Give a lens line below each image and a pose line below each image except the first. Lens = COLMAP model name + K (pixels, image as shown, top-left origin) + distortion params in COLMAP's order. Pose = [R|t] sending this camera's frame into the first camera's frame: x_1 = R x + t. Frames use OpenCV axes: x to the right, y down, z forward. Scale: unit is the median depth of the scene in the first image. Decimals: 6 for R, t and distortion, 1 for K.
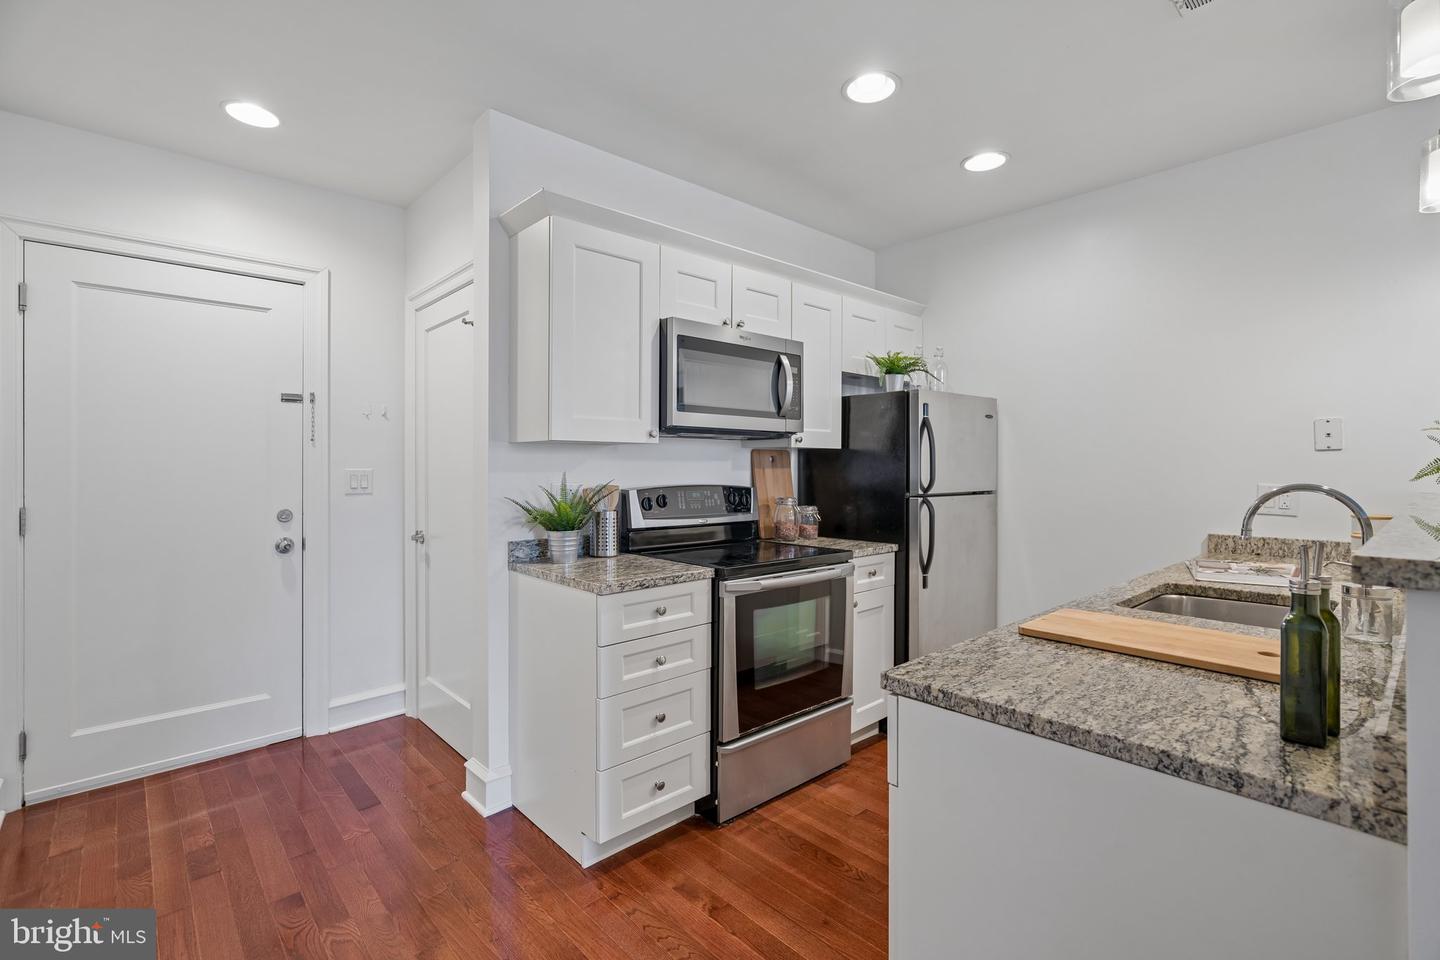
lens RADIAL K [[646.7, 0, 717.5], [0, 646.7, 467.5], [0, 0, 1]] dist [-0.009472, 0.000477]
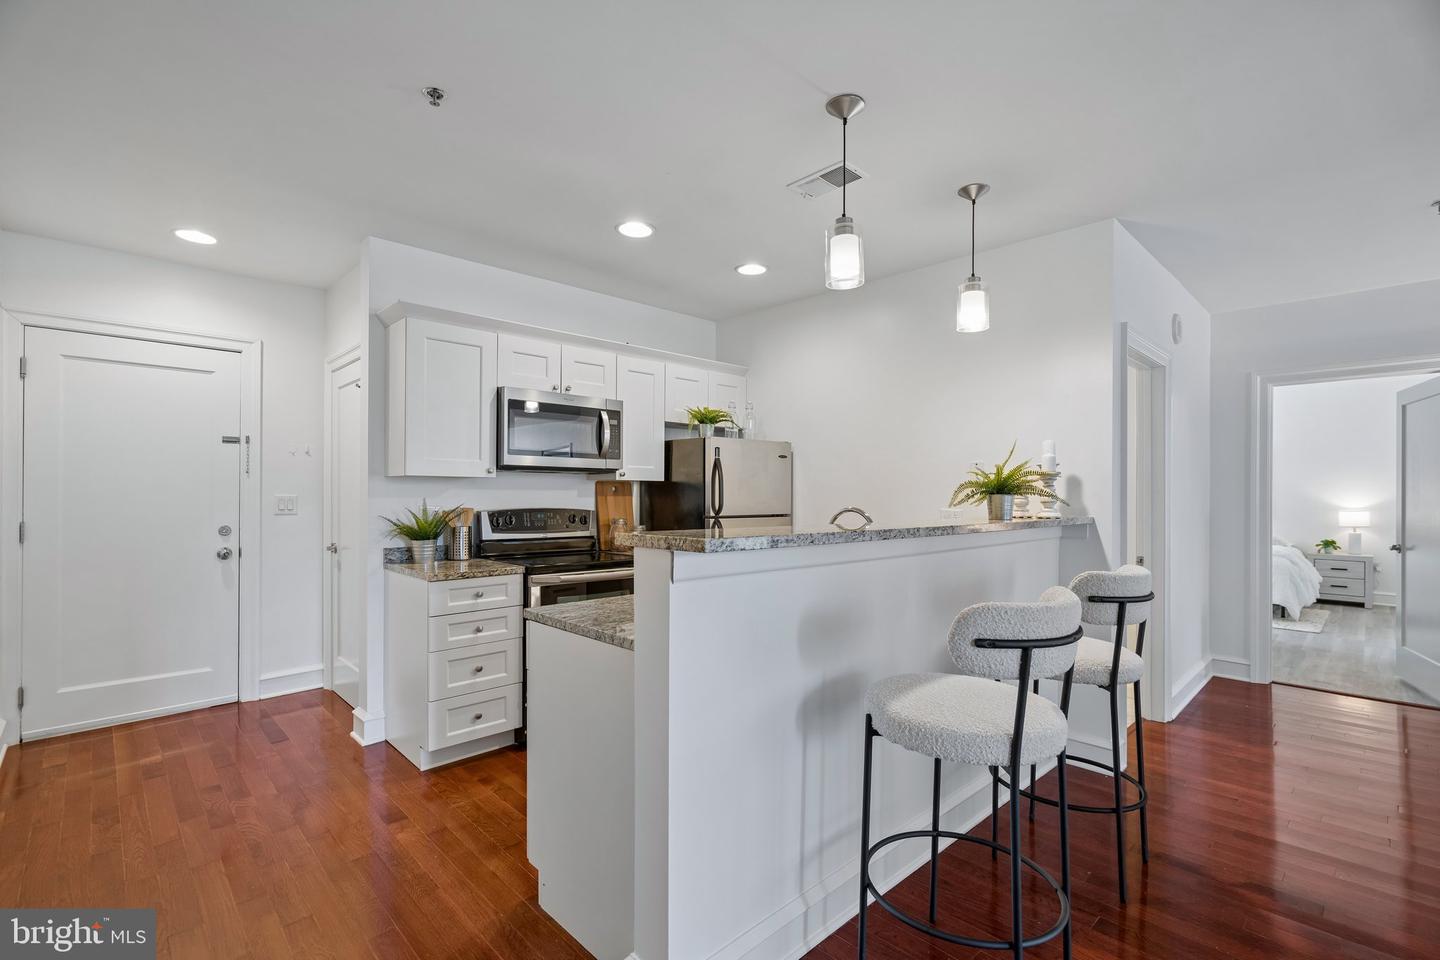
lens RADIAL K [[646.7, 0, 722.5], [0, 646.7, 494.0], [0, 0, 1]] dist [-0.009472, 0.000477]
pose [[0.999629, 0.005005, 0.026768, 0.341082], [-0.004973, 0.999987, -0.001243, -0.002562], [-0.026774, 0.001109, 0.999641, -0.372659]]
